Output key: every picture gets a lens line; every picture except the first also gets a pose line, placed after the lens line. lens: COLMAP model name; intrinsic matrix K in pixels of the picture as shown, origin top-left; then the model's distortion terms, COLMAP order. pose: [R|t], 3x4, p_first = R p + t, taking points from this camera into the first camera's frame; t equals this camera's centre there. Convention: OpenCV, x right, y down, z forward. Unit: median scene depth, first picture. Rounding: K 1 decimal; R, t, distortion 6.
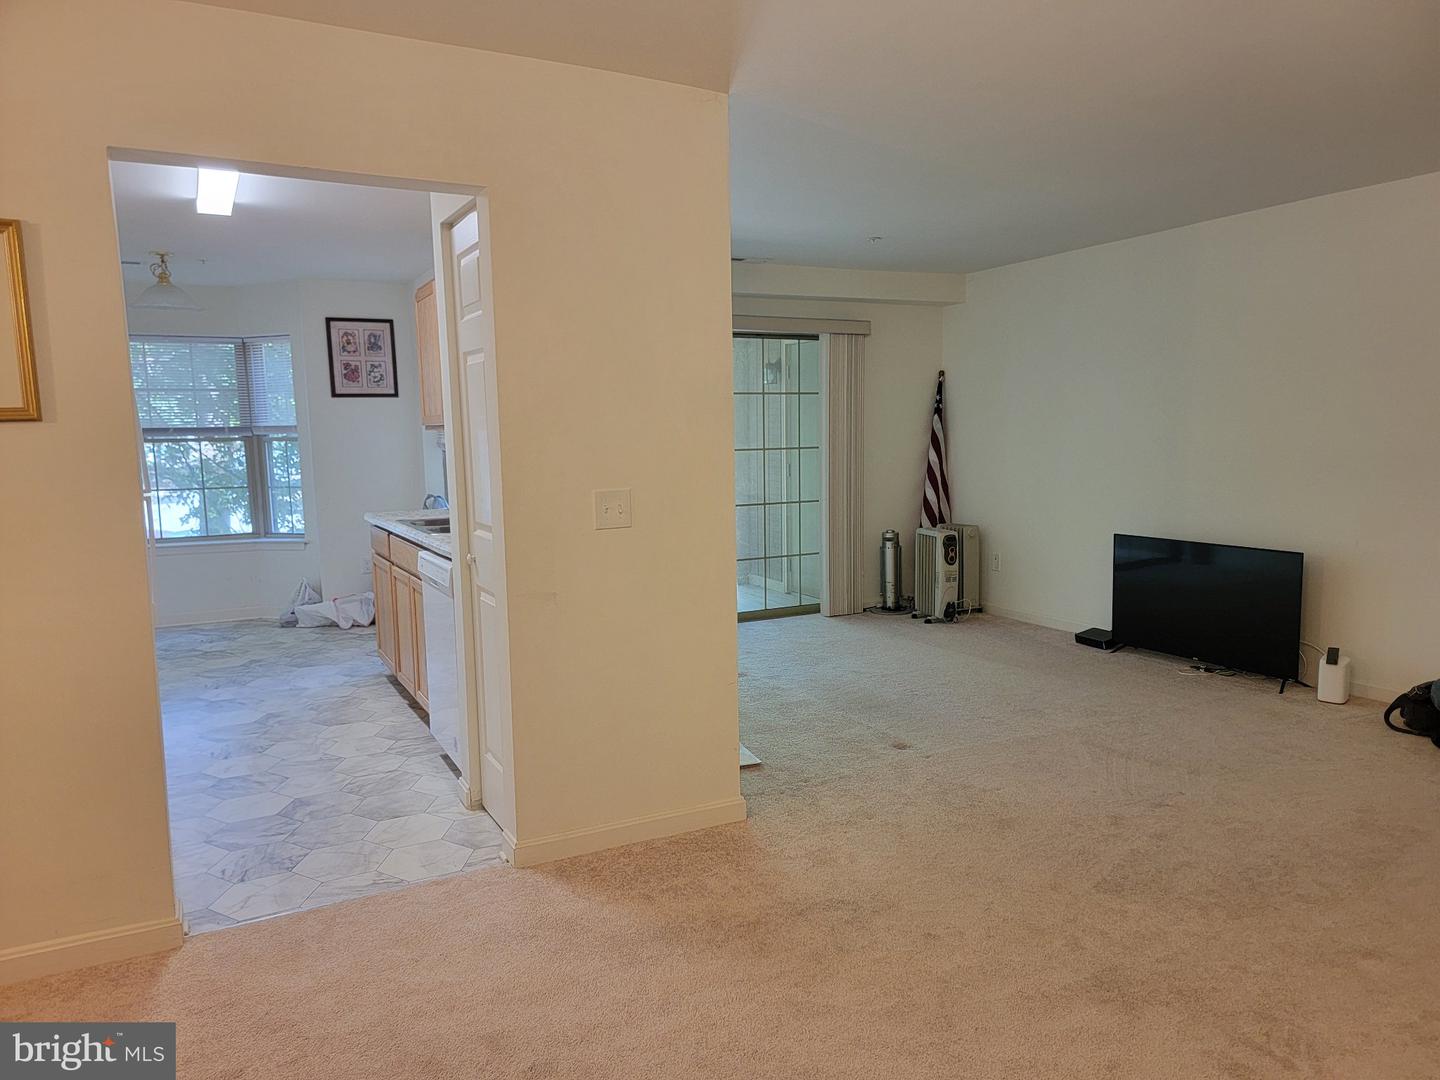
lens RADIAL K [[1001.8, 0, 723.6], [0, 1001.8, 543.0], [0, 0, 1]] dist [0.066526, -0.056838]
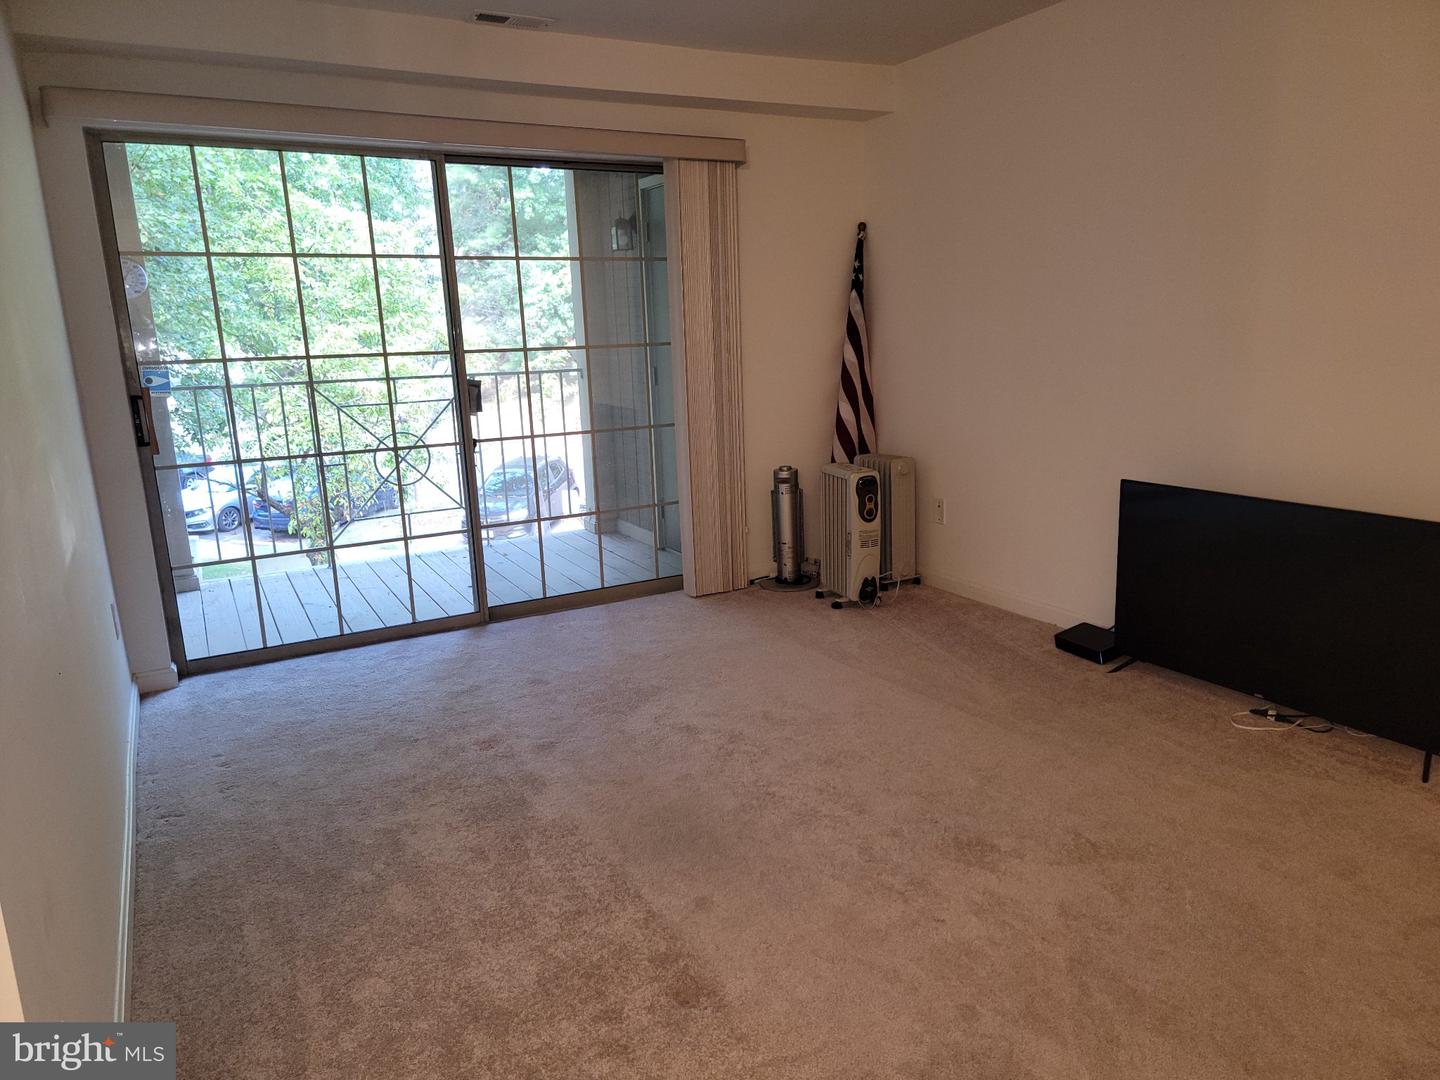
lens RADIAL K [[1001.8, 0, 708.4], [0, 1001.8, 552.8], [0, 0, 1]] dist [0.066526, -0.056838]
pose [[0.999760, -0.020467, 0.007795, 0.110970], [0.019486, 0.993745, 0.109961, -0.031433], [-0.009996, -0.109783, 0.993905, 0.331078]]
